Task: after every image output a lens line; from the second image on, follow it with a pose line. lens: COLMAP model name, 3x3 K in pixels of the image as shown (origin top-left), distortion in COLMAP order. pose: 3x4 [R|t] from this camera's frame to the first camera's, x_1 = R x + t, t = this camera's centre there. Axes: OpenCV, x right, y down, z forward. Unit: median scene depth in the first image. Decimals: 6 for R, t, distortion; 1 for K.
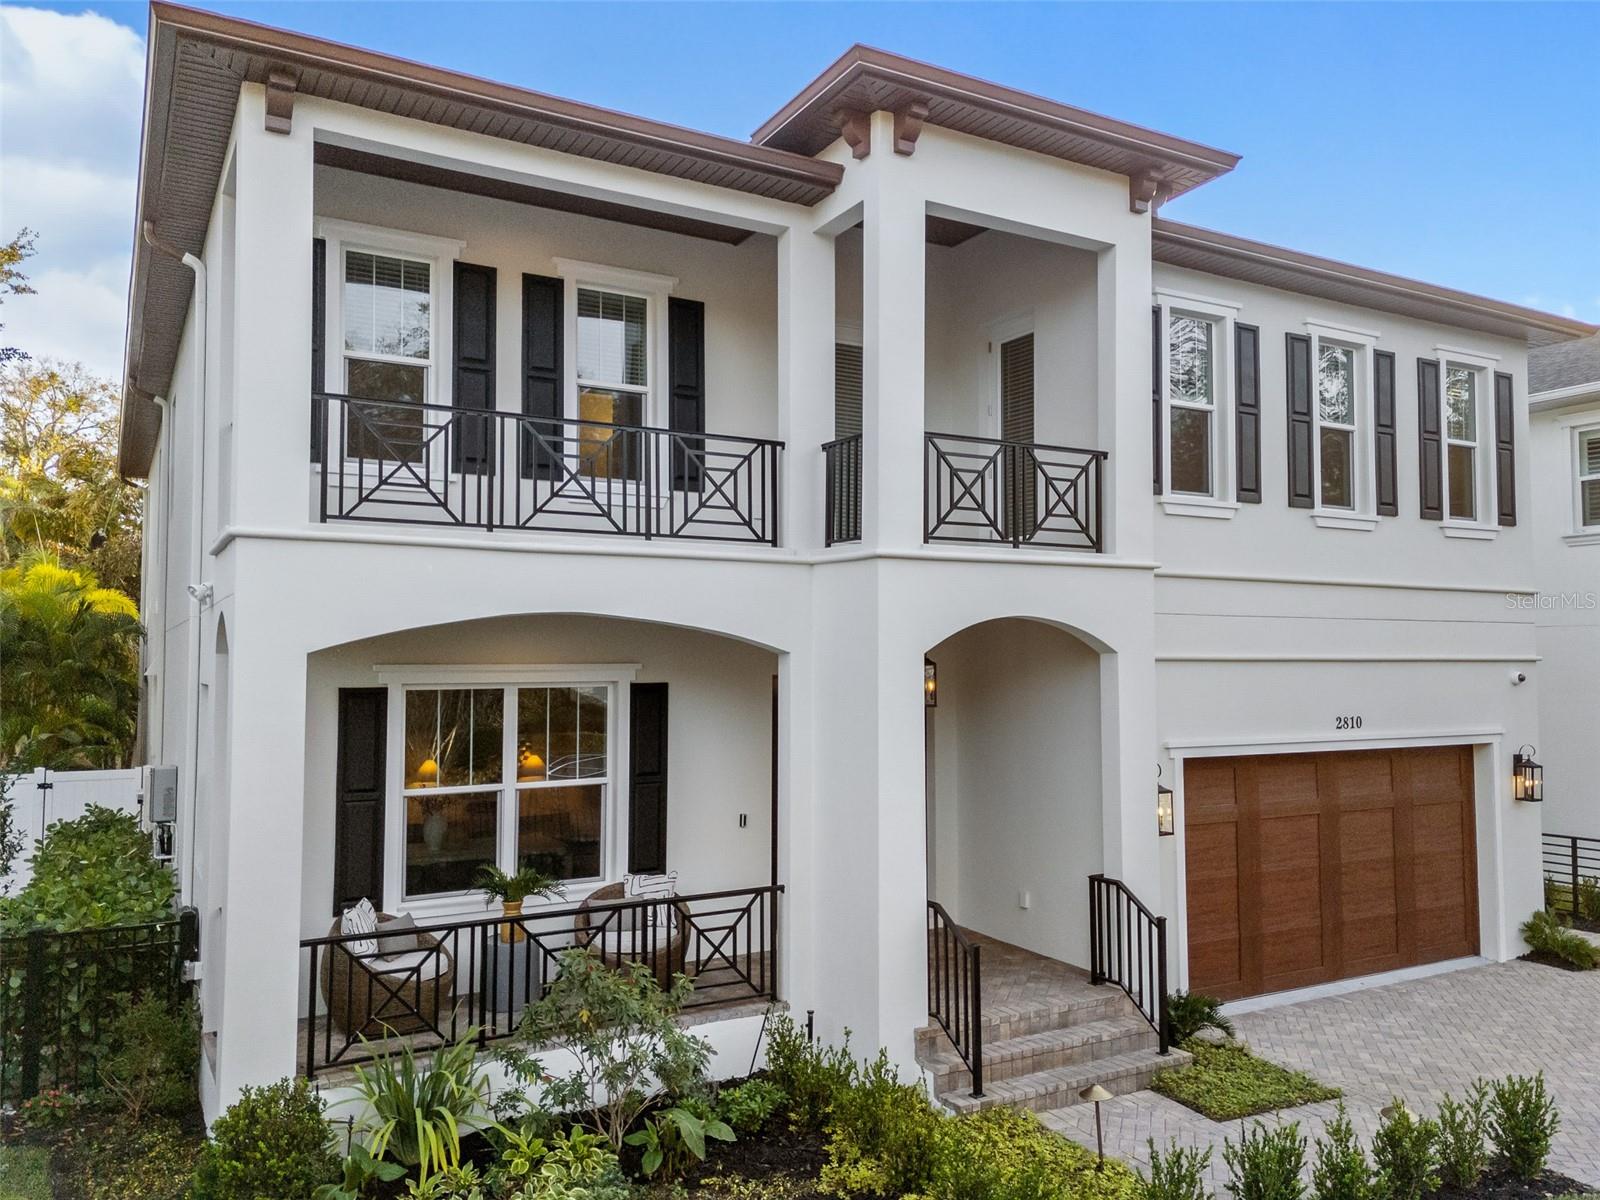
lens RADIAL K [[1207.2, 0, 800.0], [0, 1207.2, 600.0], [0, 0, 1]] dist [0.003120, 0.000596]
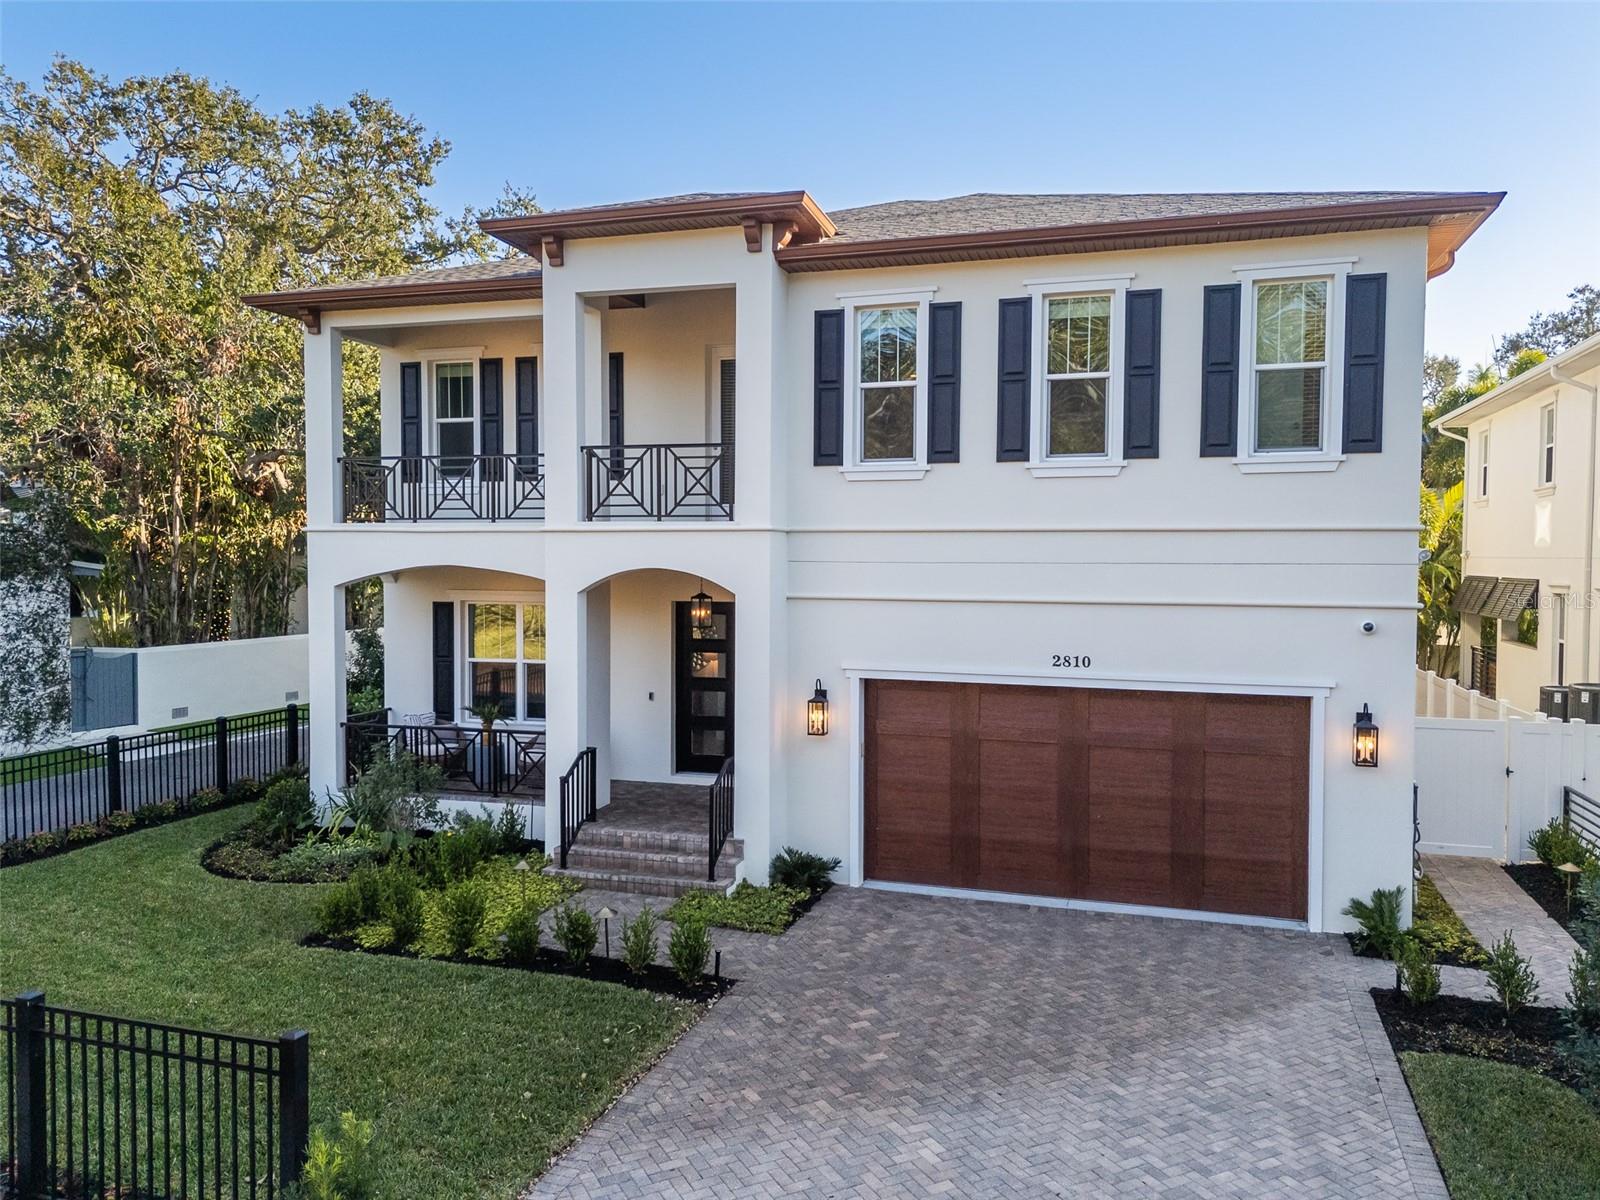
lens RADIAL K [[1207.2, 0, 800.0], [0, 1207.2, 600.0], [0, 0, 1]] dist [0.003120, 0.000596]
pose [[0.676960, 0.032157, -0.735317, 1.122040], [0.033858, 0.996627, 0.074755, -0.040870], [0.735241, -0.075502, 0.673588, 0.124136]]
